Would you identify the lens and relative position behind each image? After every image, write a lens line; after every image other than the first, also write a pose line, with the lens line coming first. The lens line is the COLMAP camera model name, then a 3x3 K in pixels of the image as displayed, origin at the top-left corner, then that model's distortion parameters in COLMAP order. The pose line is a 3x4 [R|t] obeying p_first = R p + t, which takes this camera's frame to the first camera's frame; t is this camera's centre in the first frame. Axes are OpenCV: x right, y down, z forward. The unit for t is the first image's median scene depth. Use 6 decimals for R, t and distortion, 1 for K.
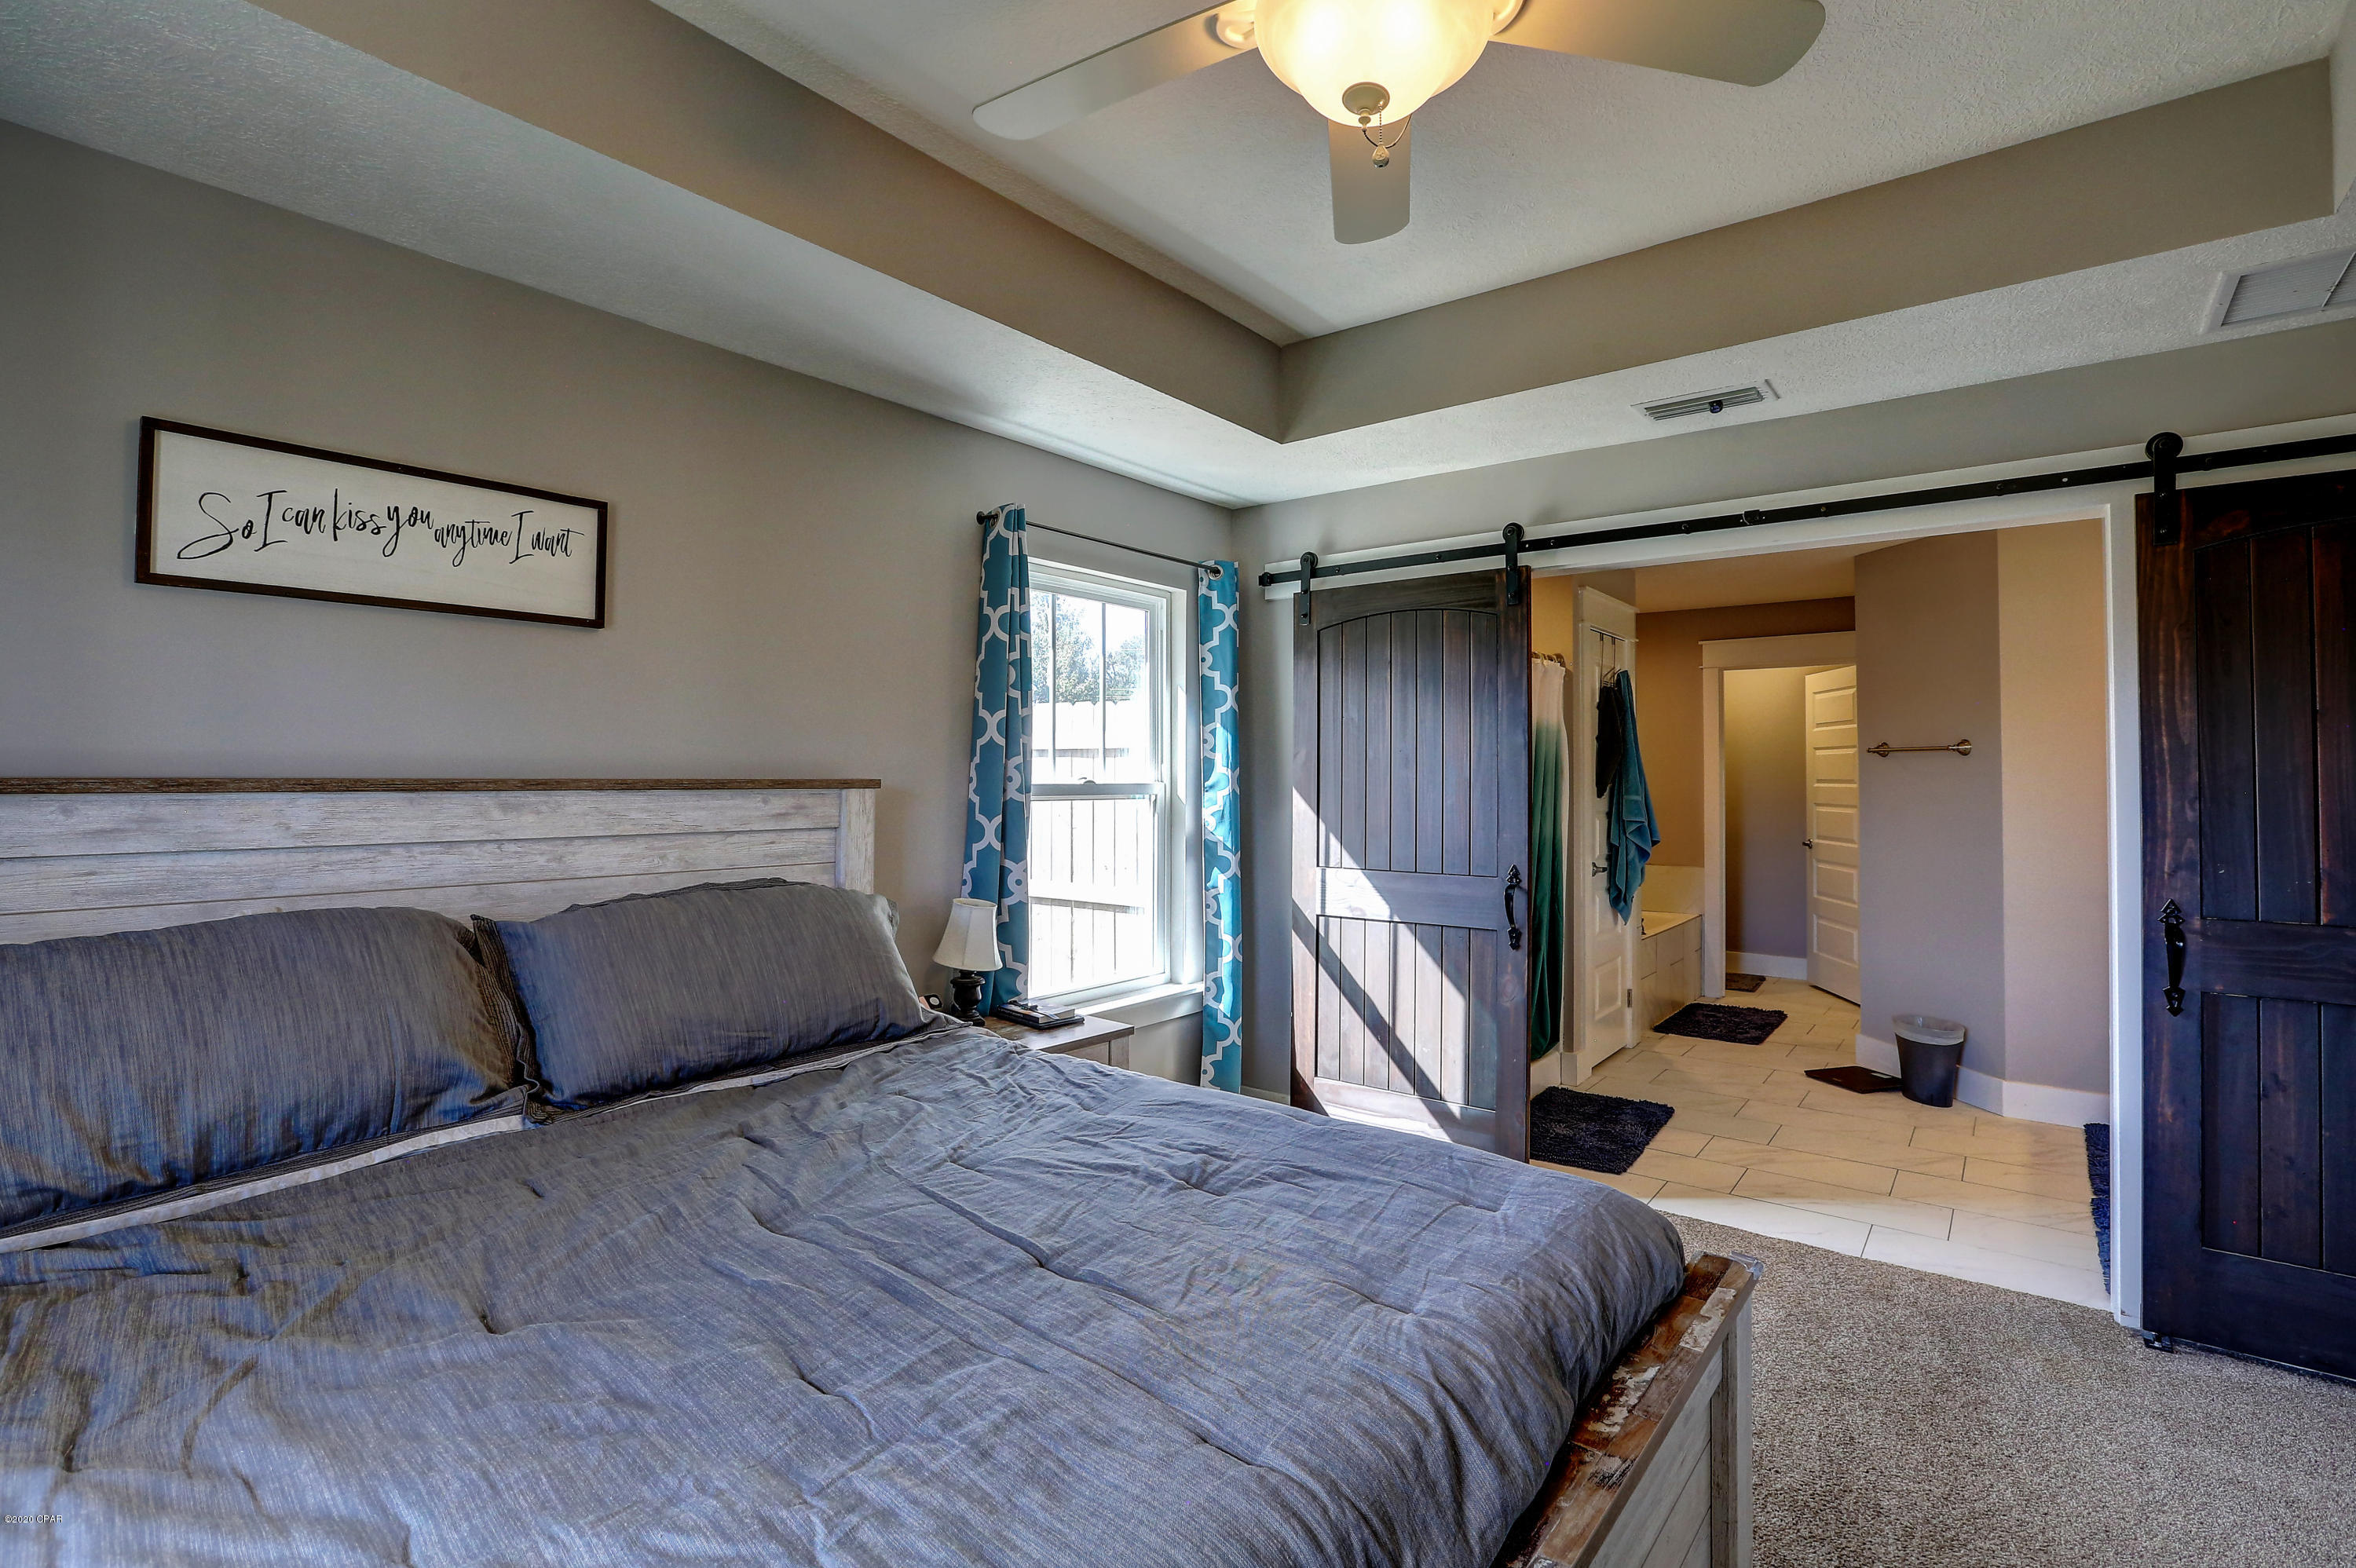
lens RADIAL K [[1072.8, 0, 1166.4], [0, 1072.8, 742.0], [0, 0, 1]] dist [-0.057556, 0.019496]
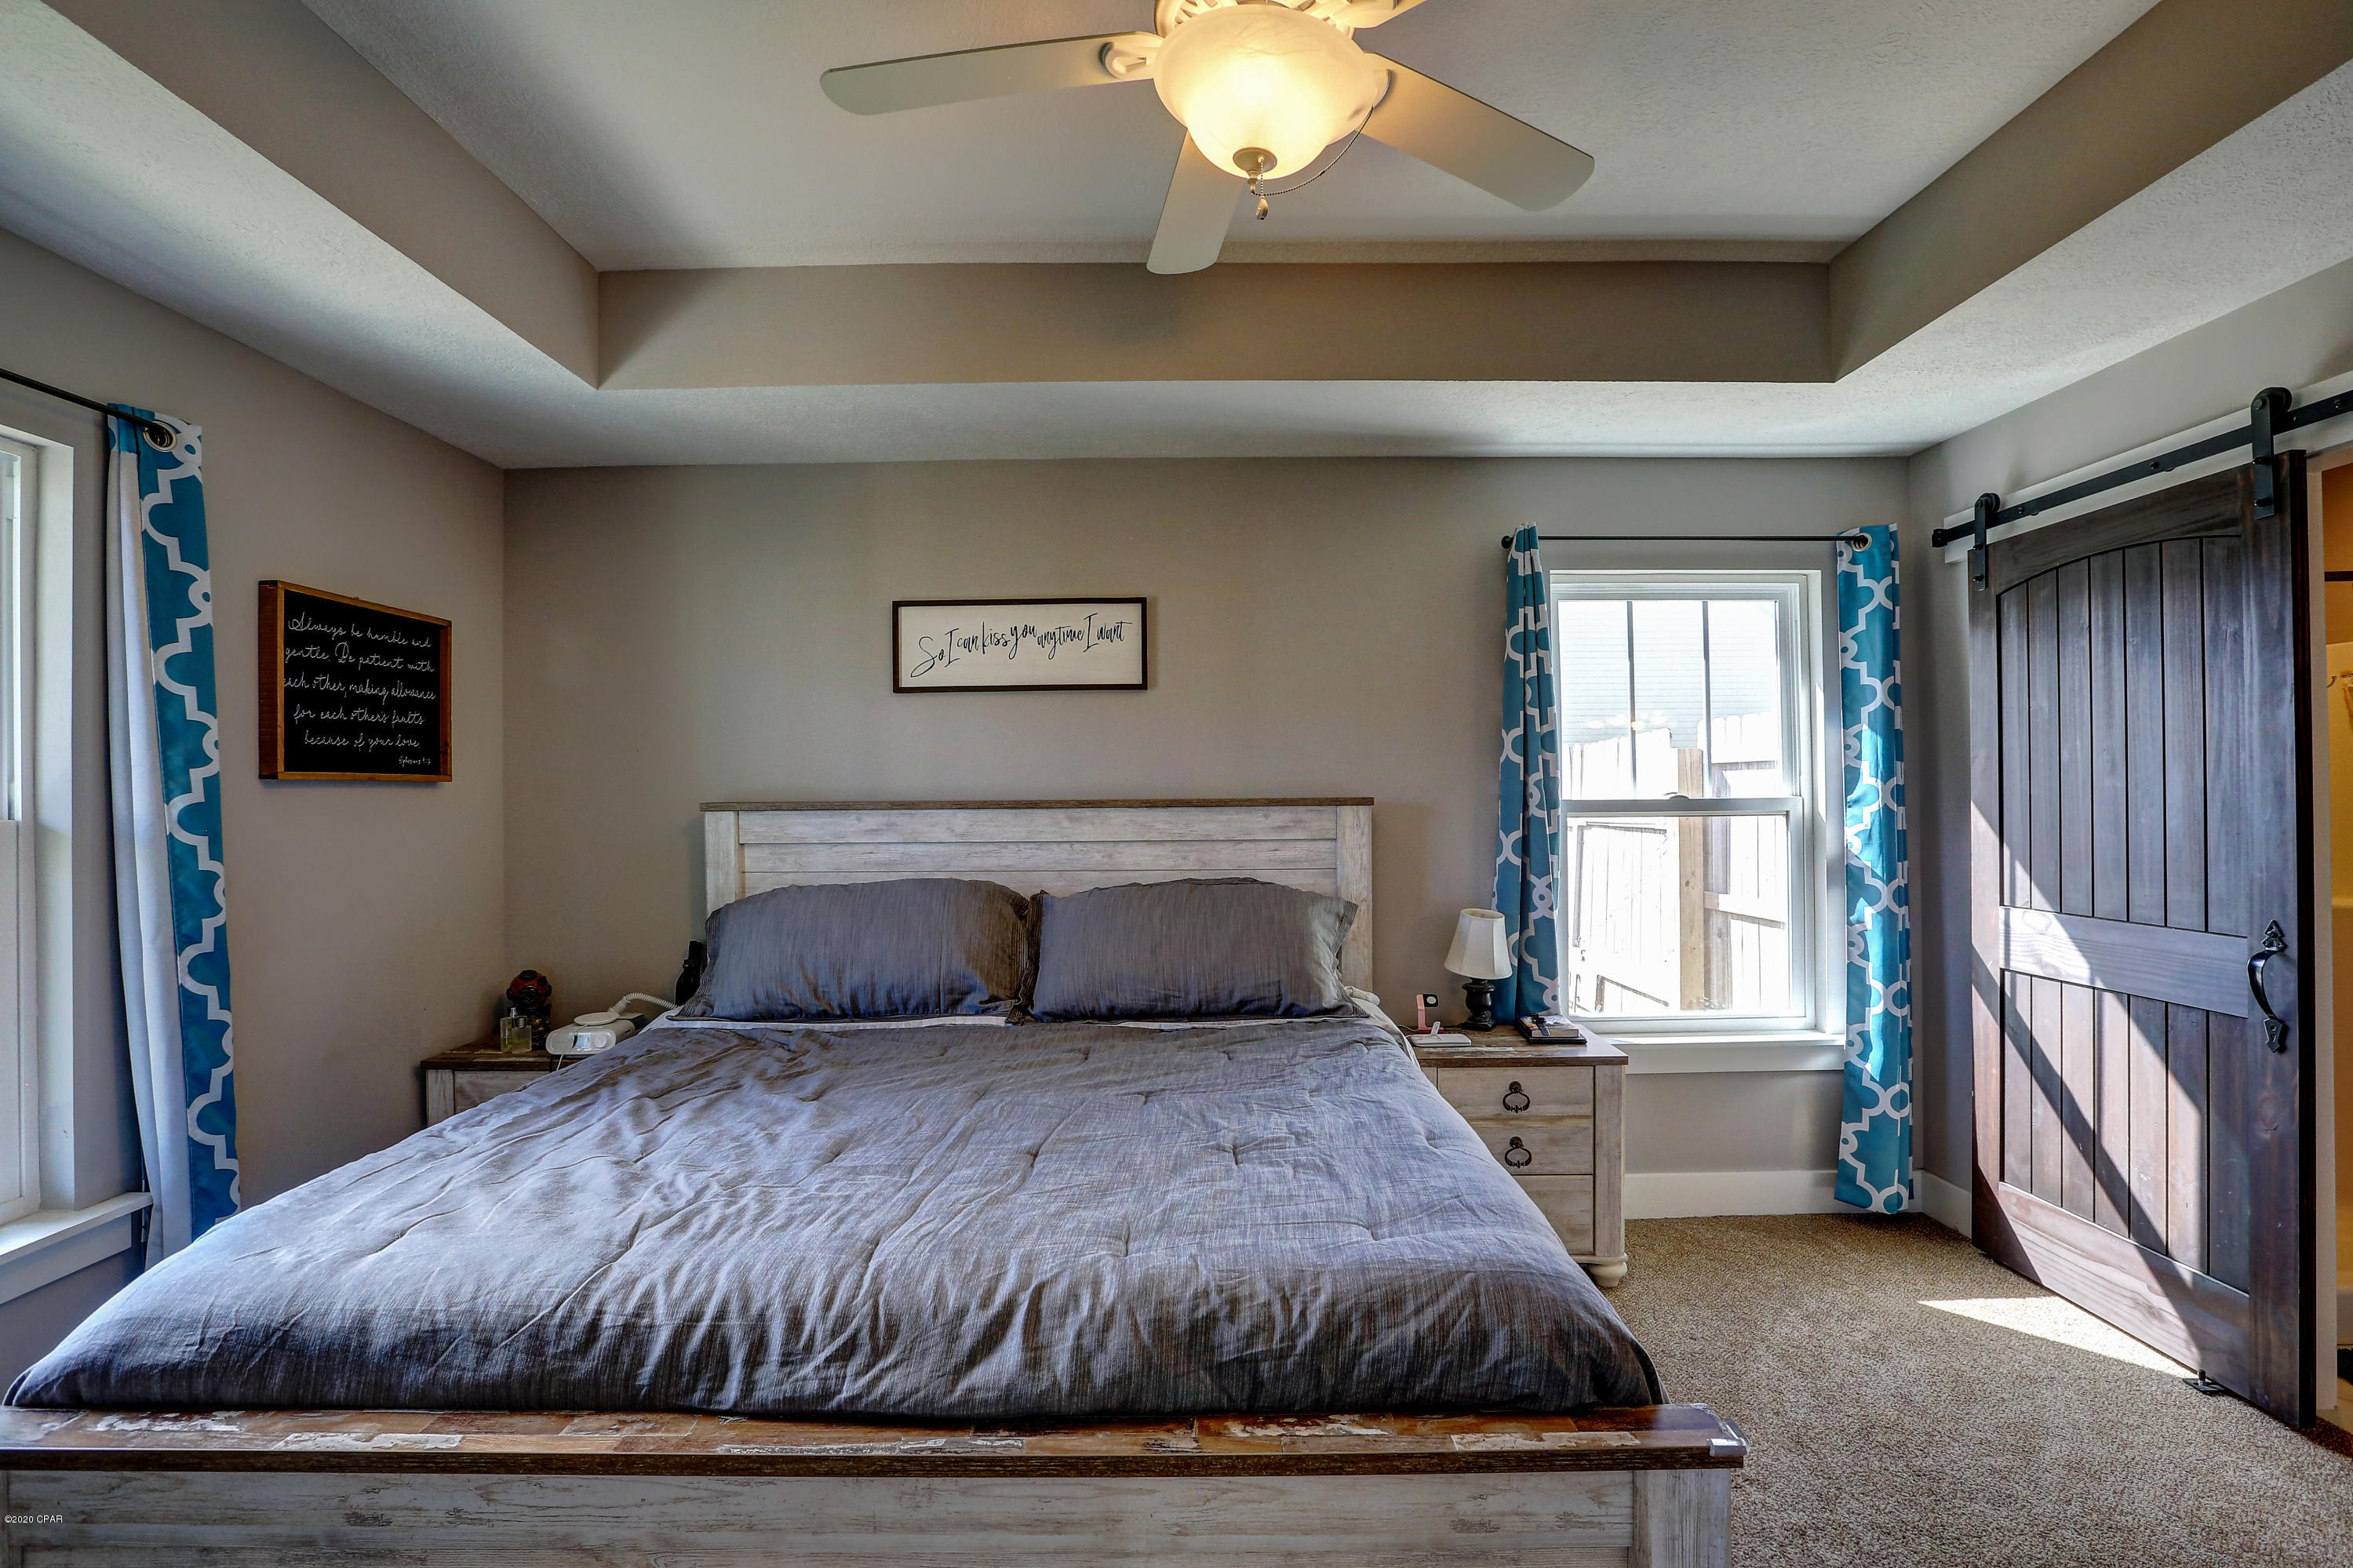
lens RADIAL K [[1071.4, 0, 1206.2], [0, 1071.4, 774.2], [0, 0, 1]] dist [-0.057556, 0.019496]
pose [[0.645984, -0.022936, -0.763006, 0.414063], [0.035500, 0.999370, 0.000015, 0.003460], [0.762525, -0.027096, 0.646391, 0.111310]]
